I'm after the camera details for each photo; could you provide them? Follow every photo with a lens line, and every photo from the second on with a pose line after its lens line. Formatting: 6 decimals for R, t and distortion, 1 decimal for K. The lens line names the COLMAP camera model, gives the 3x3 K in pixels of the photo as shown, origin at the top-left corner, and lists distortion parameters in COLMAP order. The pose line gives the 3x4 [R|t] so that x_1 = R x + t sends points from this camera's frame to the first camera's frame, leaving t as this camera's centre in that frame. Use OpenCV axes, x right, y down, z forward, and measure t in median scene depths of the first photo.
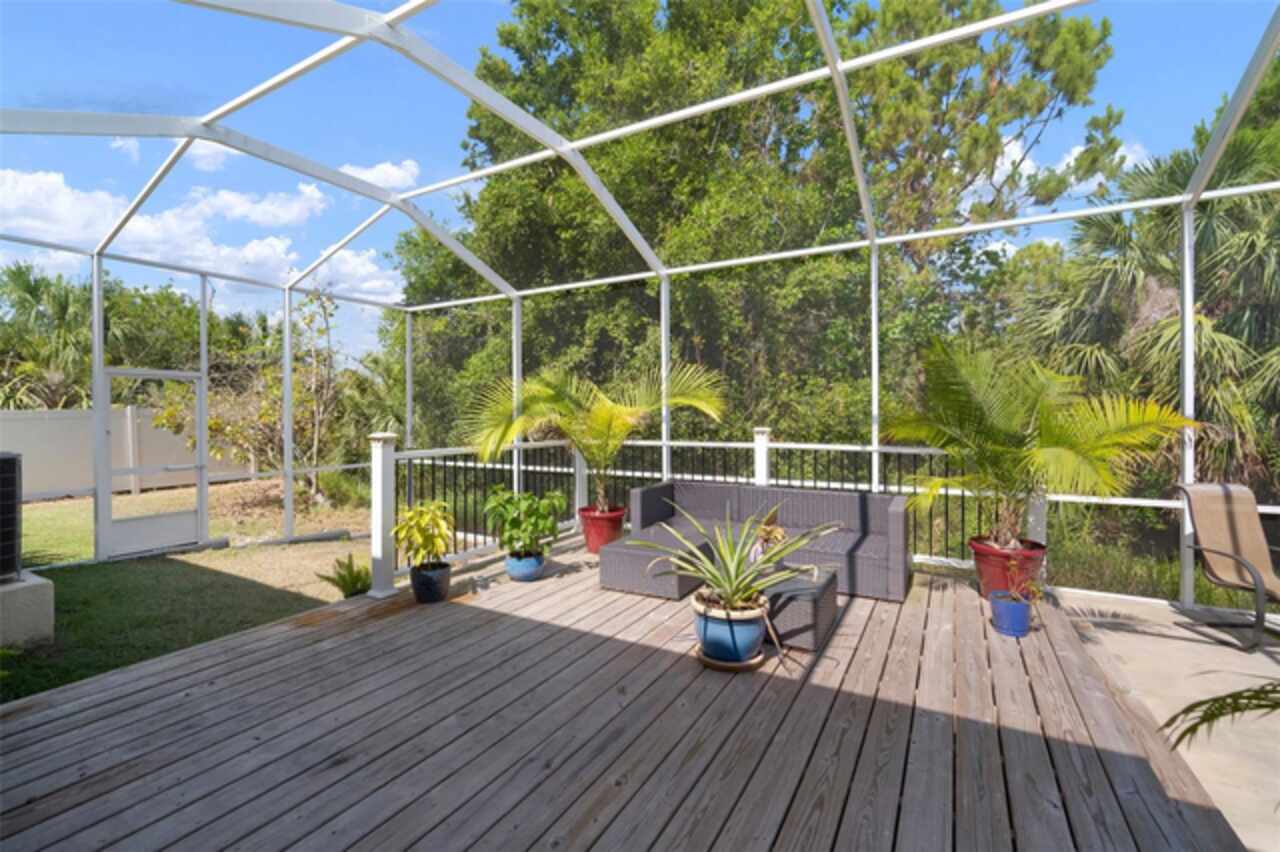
lens RADIAL K [[560.7, 0, 628.8], [0, 560.7, 428.1], [0, 0, 1]] dist [-0.002423, 0.000162]
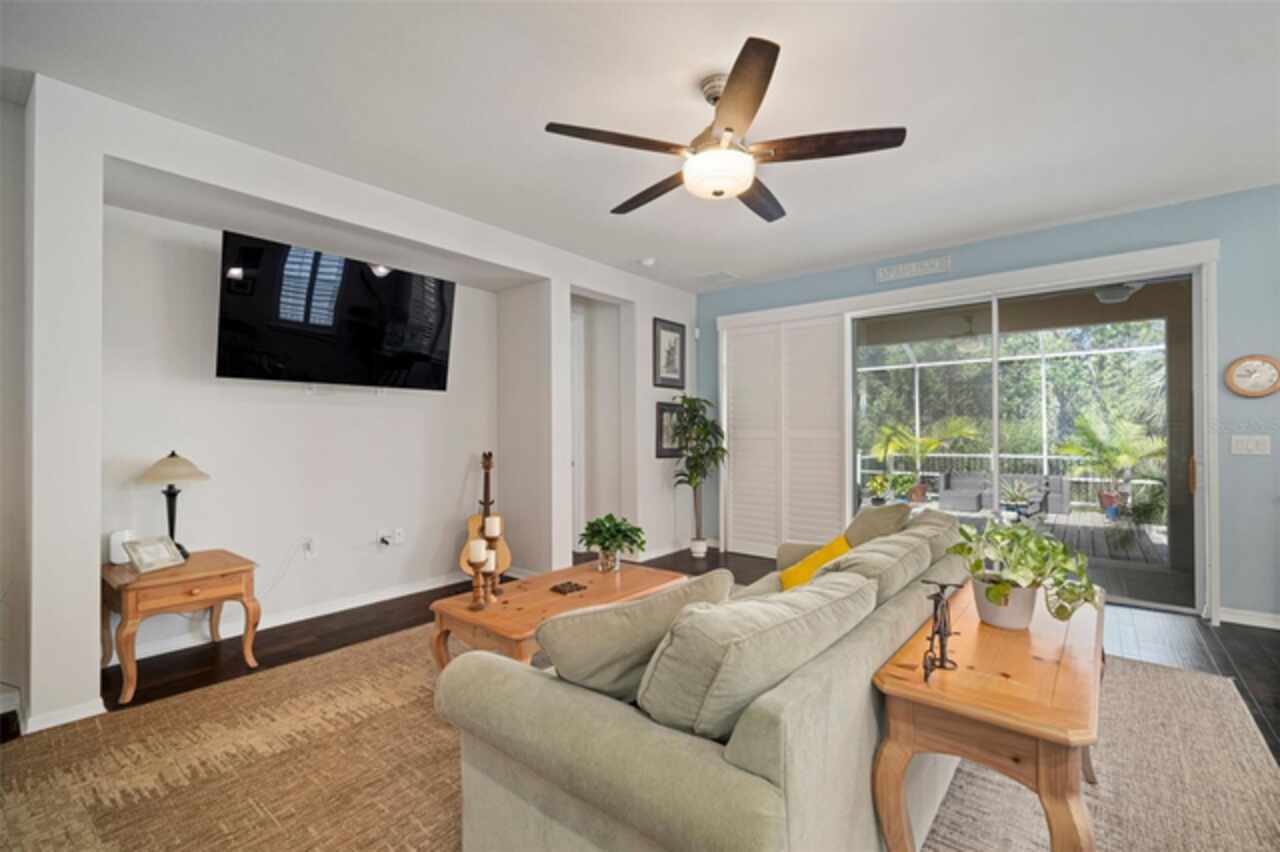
lens RADIAL K [[560.7, 0, 628.8], [0, 560.7, 428.1], [0, 0, 1]] dist [-0.002423, 0.000162]
pose [[0.987581, 0.000608, -0.157106, -0.433383], [-0.004765, 0.999648, -0.026084, -0.007231], [0.157035, 0.026509, 0.987237, -0.735321]]
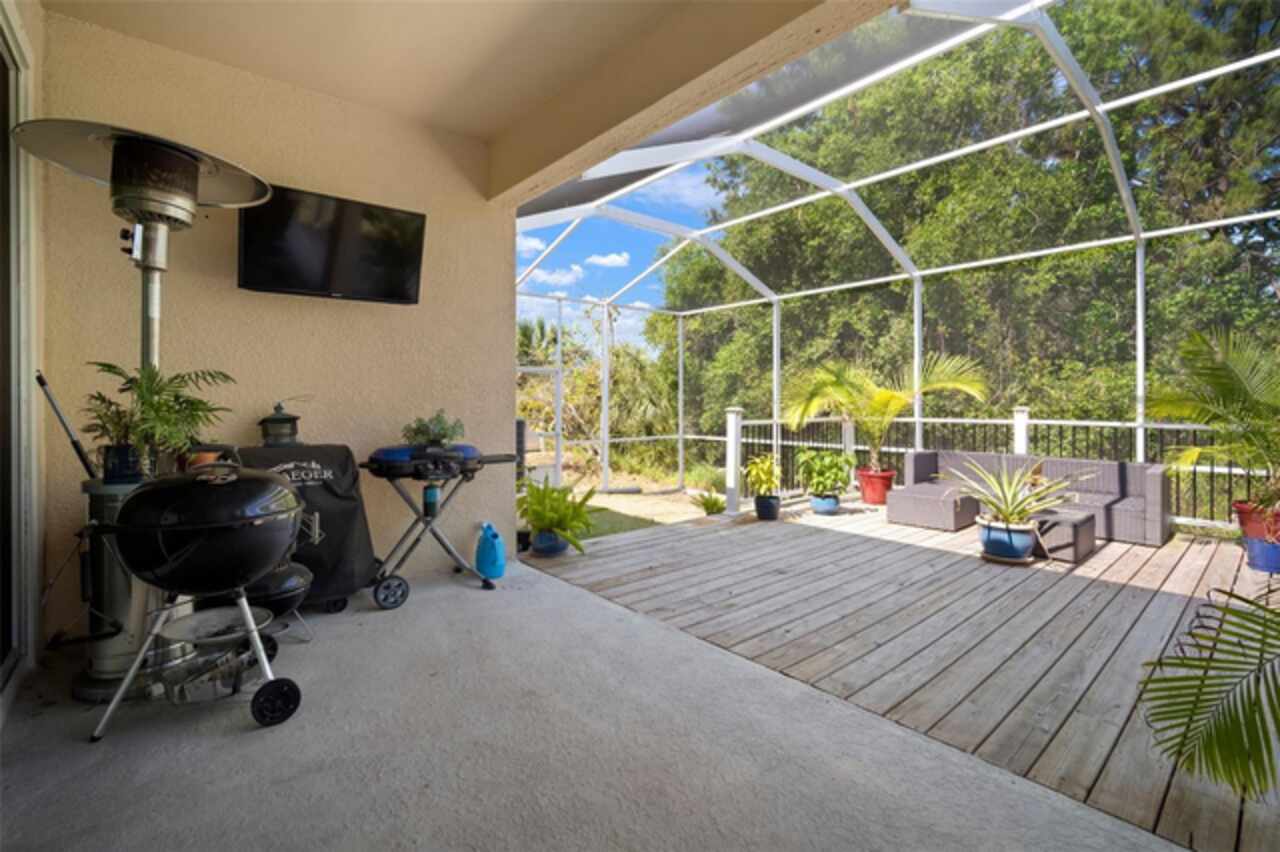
lens RADIAL K [[557.1, 0, 638.4], [0, 557.1, 411.2], [0, 0, 1]] dist [-0.020670, 0.009948]
pose [[0.942683, 0.007220, -0.333612, -0.070220], [-0.009417, 0.999943, -0.004969, 0.010881], [0.333557, 0.007826, 0.942697, -0.195827]]
